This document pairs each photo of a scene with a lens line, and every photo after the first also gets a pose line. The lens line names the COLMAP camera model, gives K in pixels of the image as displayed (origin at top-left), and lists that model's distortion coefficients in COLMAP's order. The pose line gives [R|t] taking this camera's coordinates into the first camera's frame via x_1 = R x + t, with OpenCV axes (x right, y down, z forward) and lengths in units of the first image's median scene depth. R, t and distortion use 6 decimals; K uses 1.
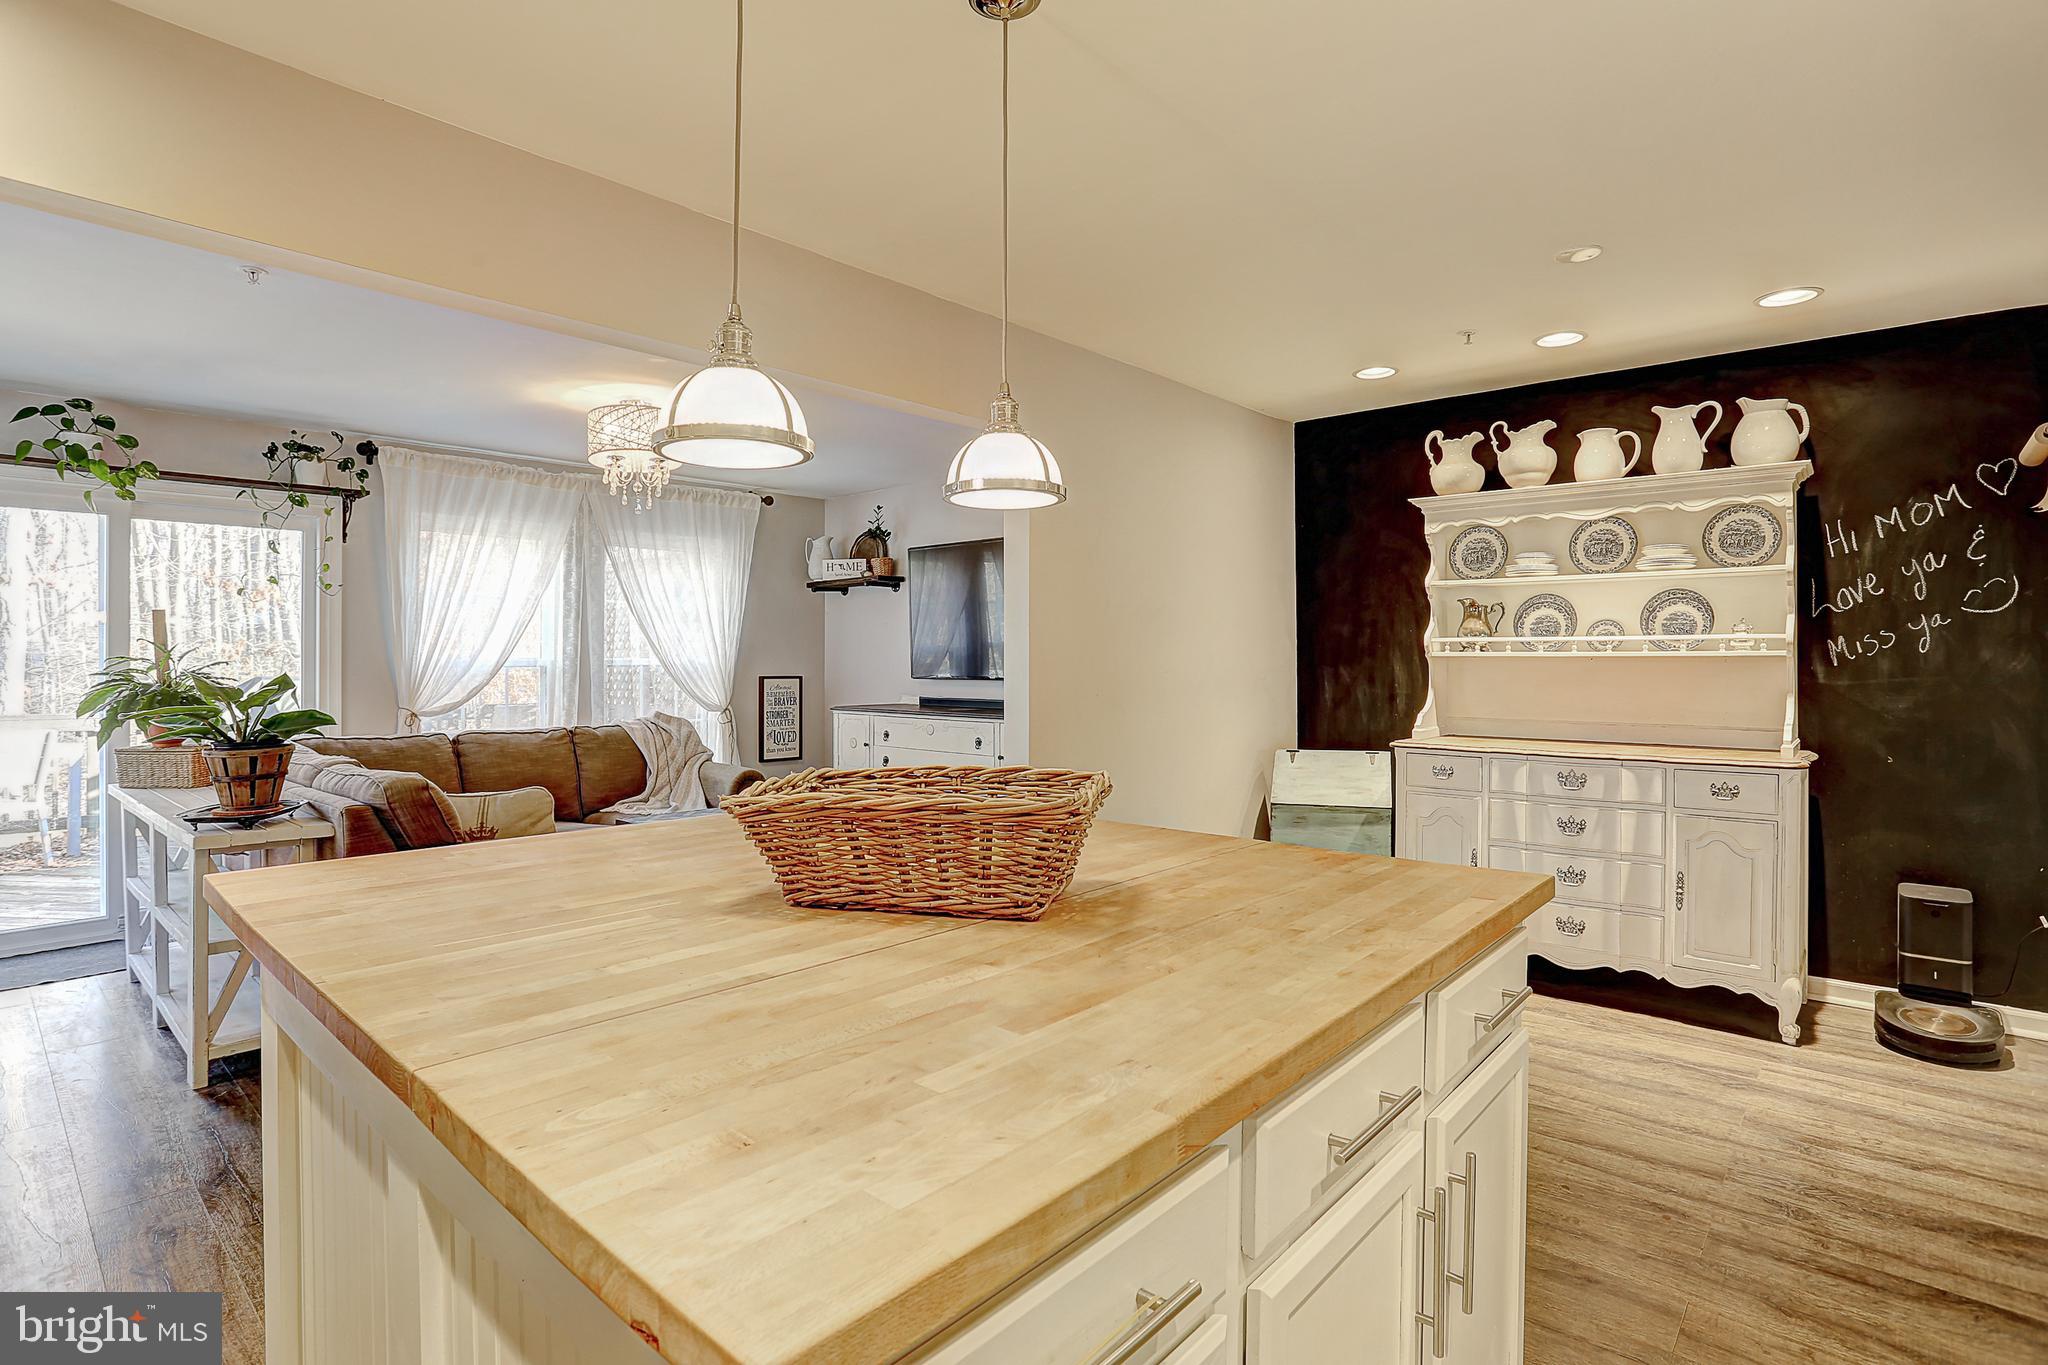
lens RADIAL K [[995.0, 0, 1020.8], [0, 995.0, 665.2], [0, 0, 1]] dist [0.000706, 0.000580]
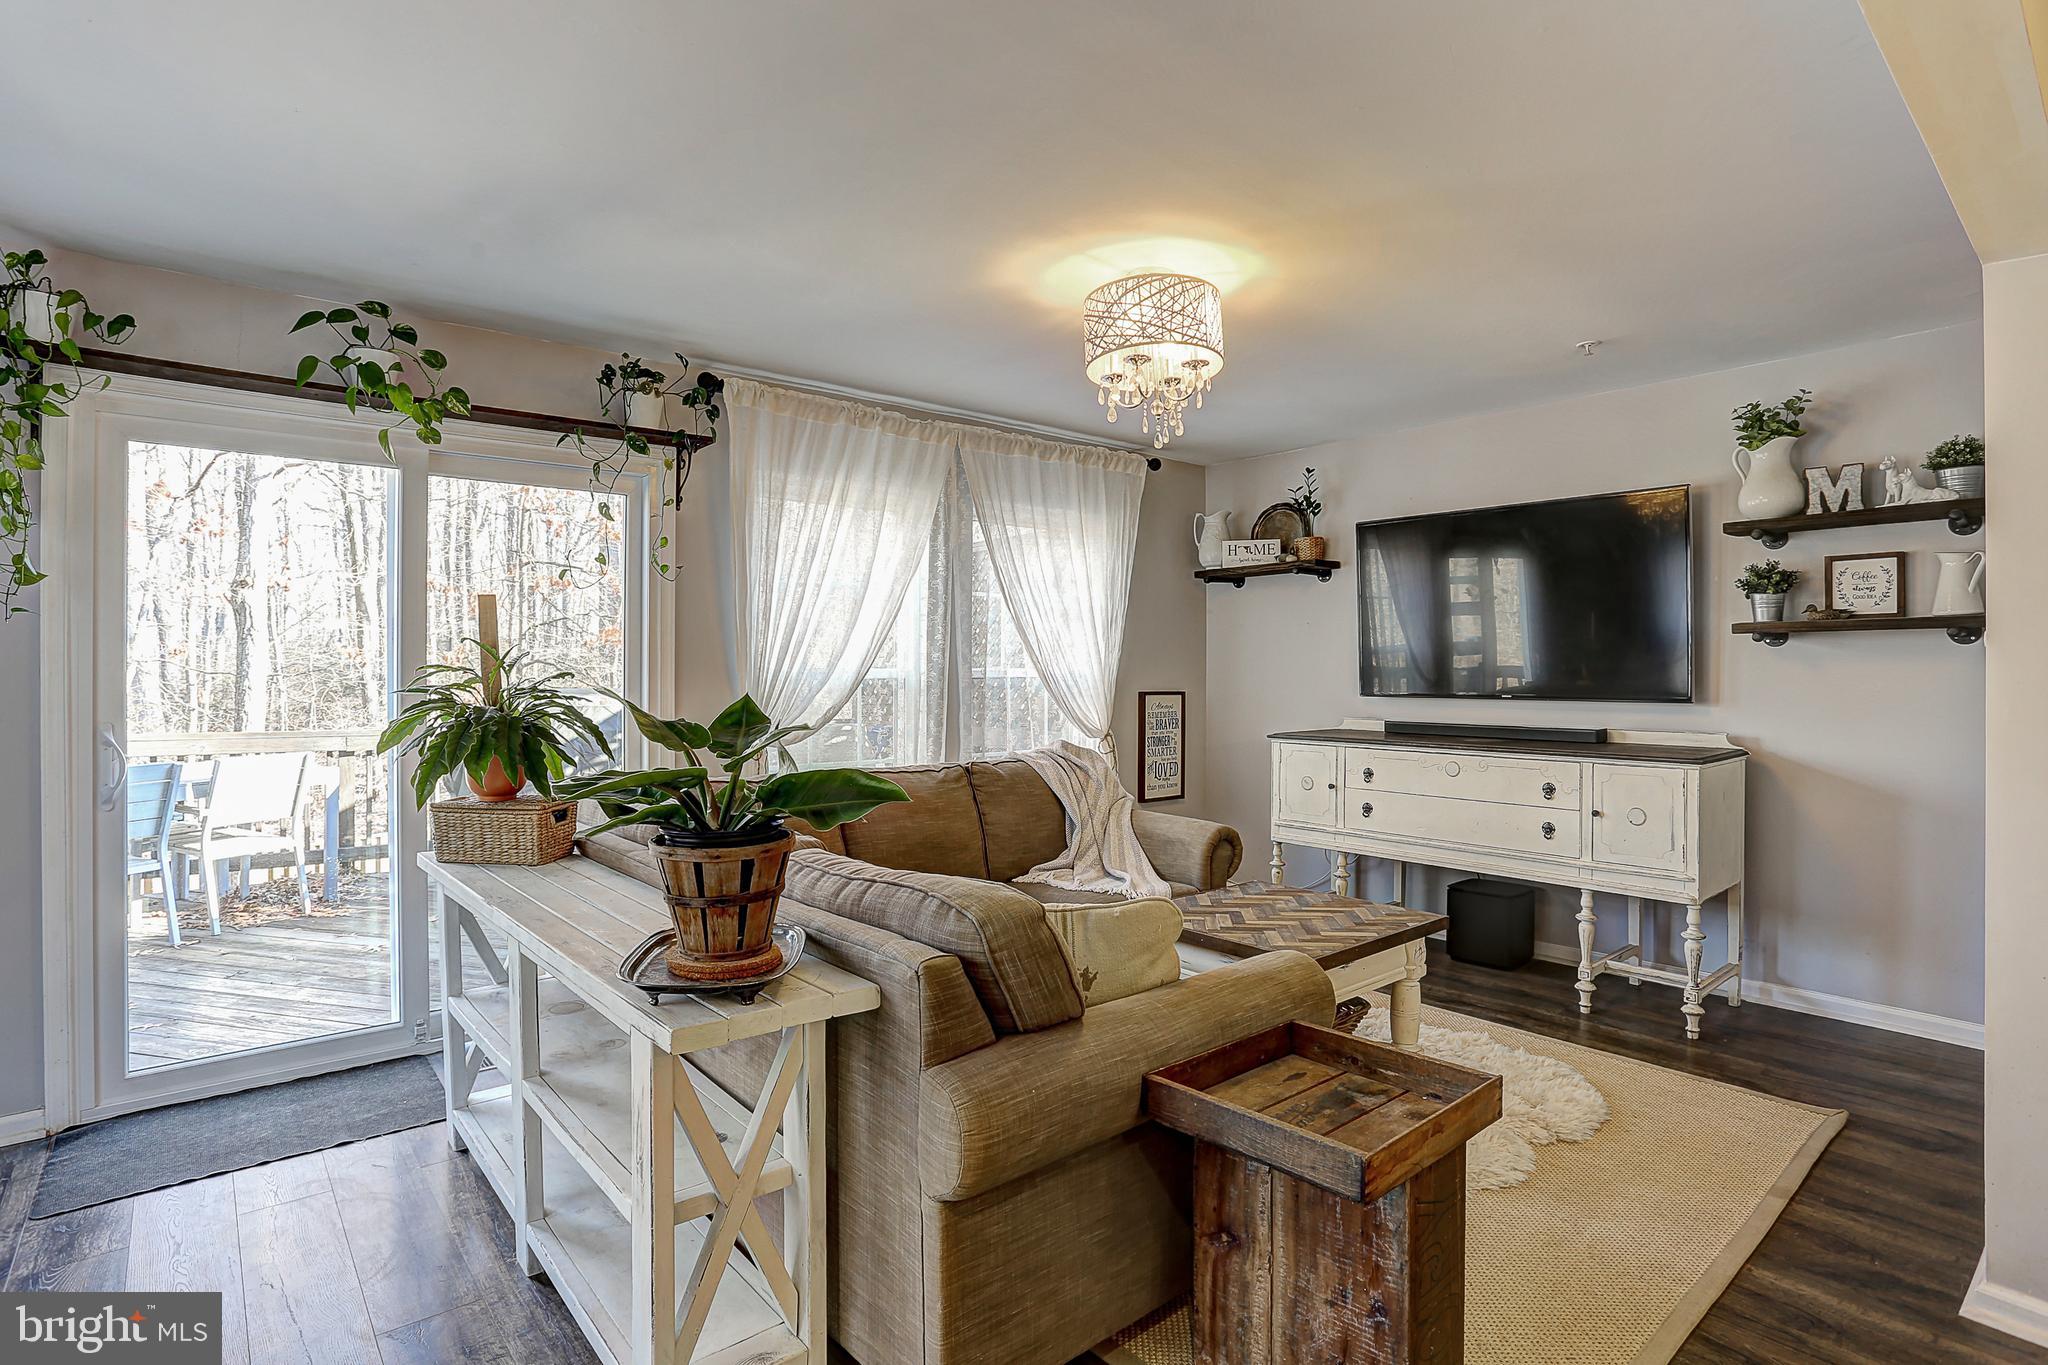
lens RADIAL K [[1043.1, 0, 1127.6], [0, 1043.1, 678.8], [0, 0, 1]] dist [-0.044280, 0.001455]
pose [[0.997384, 0.004386, -0.072153, -0.273898], [-0.004127, 0.999984, 0.003738, -0.002343], [0.072168, -0.003431, 0.997387, 0.244982]]
